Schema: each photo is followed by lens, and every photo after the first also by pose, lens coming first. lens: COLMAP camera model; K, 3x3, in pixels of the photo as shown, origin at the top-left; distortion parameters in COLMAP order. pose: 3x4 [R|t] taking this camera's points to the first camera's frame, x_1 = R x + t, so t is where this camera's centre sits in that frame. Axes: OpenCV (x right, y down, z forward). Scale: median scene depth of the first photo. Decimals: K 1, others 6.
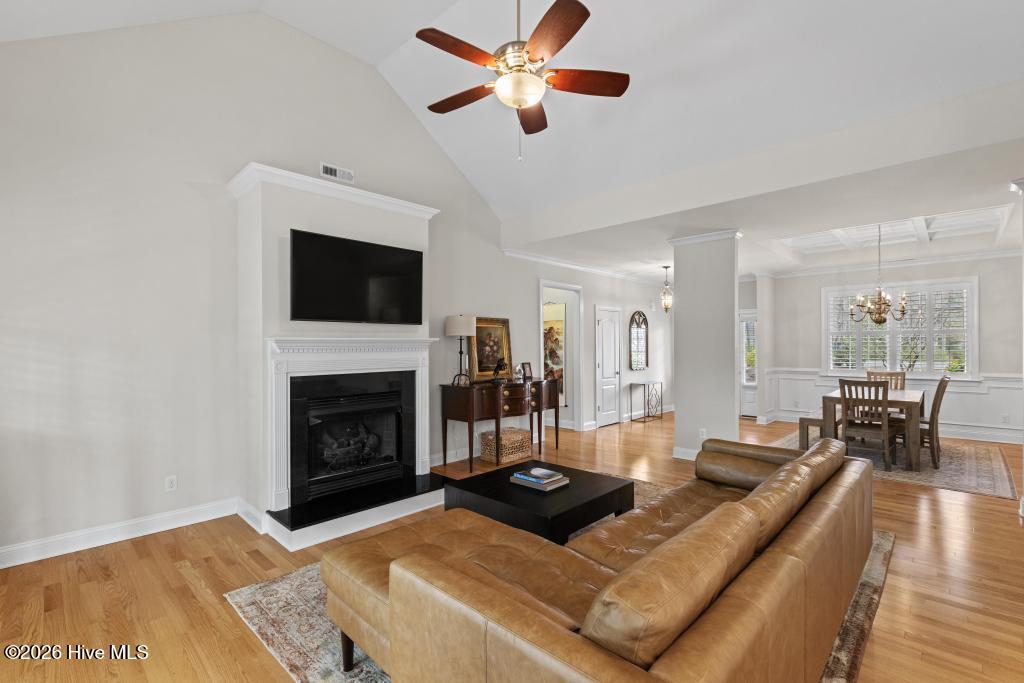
lens RADIAL K [[456.8, 0, 514.5], [0, 456.8, 343.8], [0, 0, 1]] dist [0.002640, -0.000471]
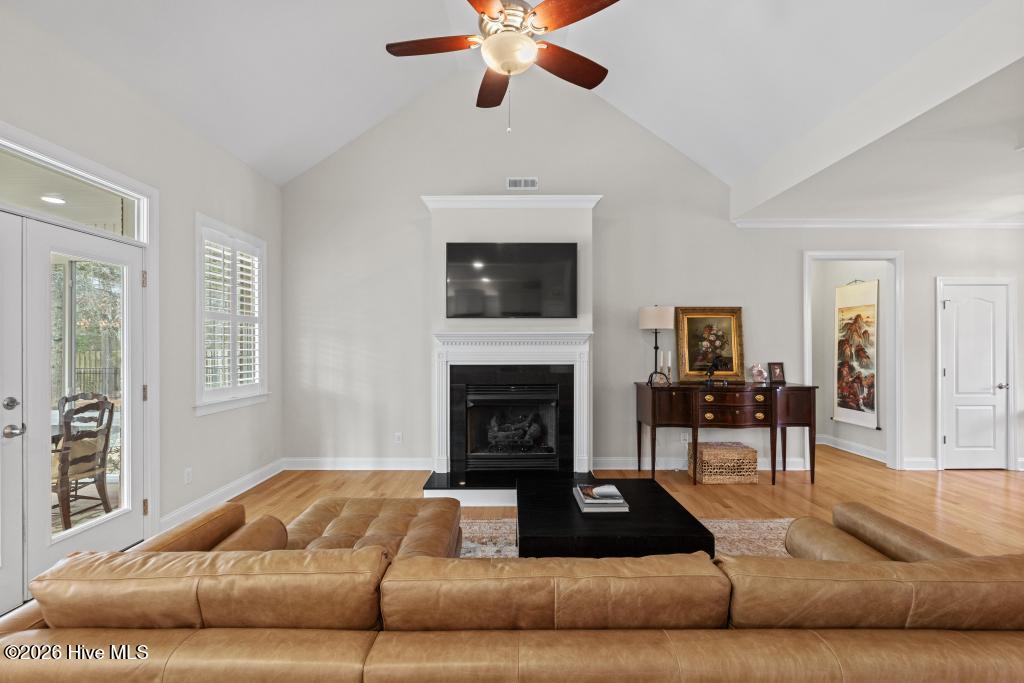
lens RADIAL K [[456.8, 0, 514.6], [0, 456.8, 341.8], [0, 0, 1]] dist [0.002640, -0.000471]
pose [[0.696106, 0.001631, -0.717938, 0.323593], [0.000051, 0.999997, 0.002321, 0.005266], [0.717939, -0.001652, 0.696104, 0.182796]]
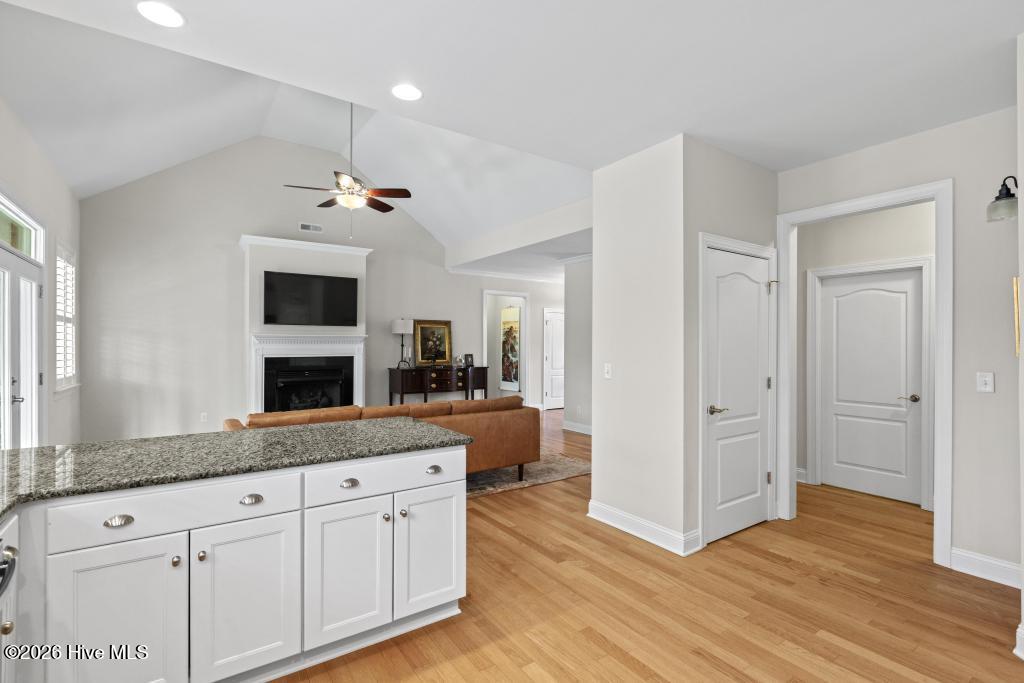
lens RADIAL K [[477.9, 0, 514.4], [0, 477.9, 339.7], [0, 0, 1]] dist [0.002538, 0.000222]
pose [[0.980091, 0.009457, -0.198325, 0.503902], [-0.009561, 0.999954, 0.000434, -0.002440], [0.198320, 0.001471, 0.980136, -0.365558]]
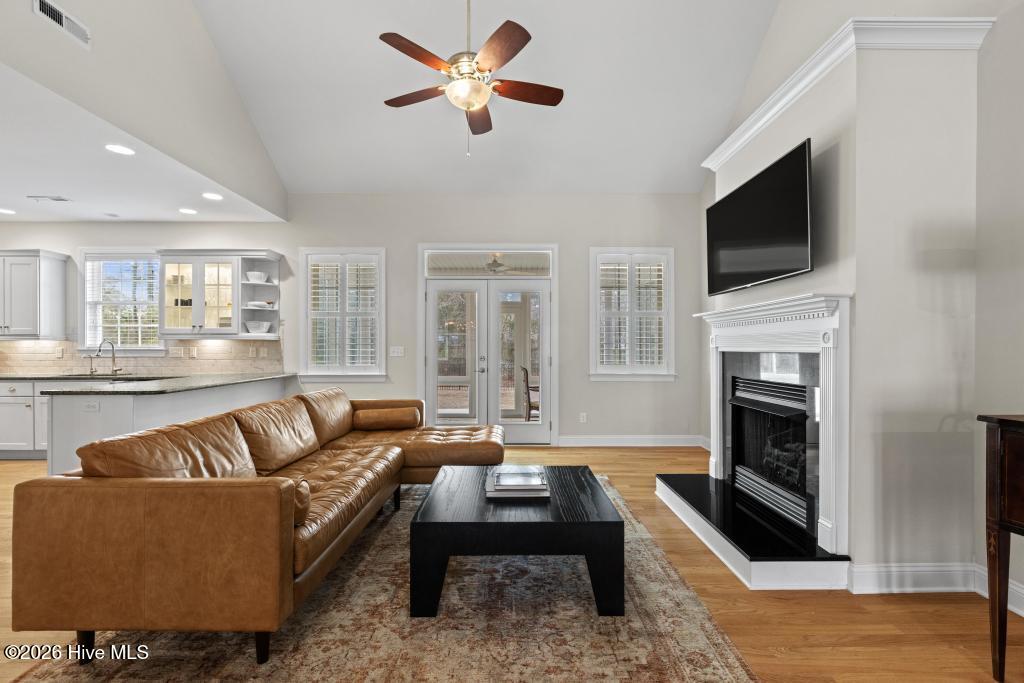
lens RADIAL K [[456.8, 0, 514.0], [0, 456.8, 347.6], [0, 0, 1]] dist [0.002640, -0.000471]
pose [[-0.721411, 0.007556, -0.692465, 0.350874], [0.008678, 0.999961, 0.001870, 0.037723], [0.692452, -0.004660, -0.721449, 0.923116]]
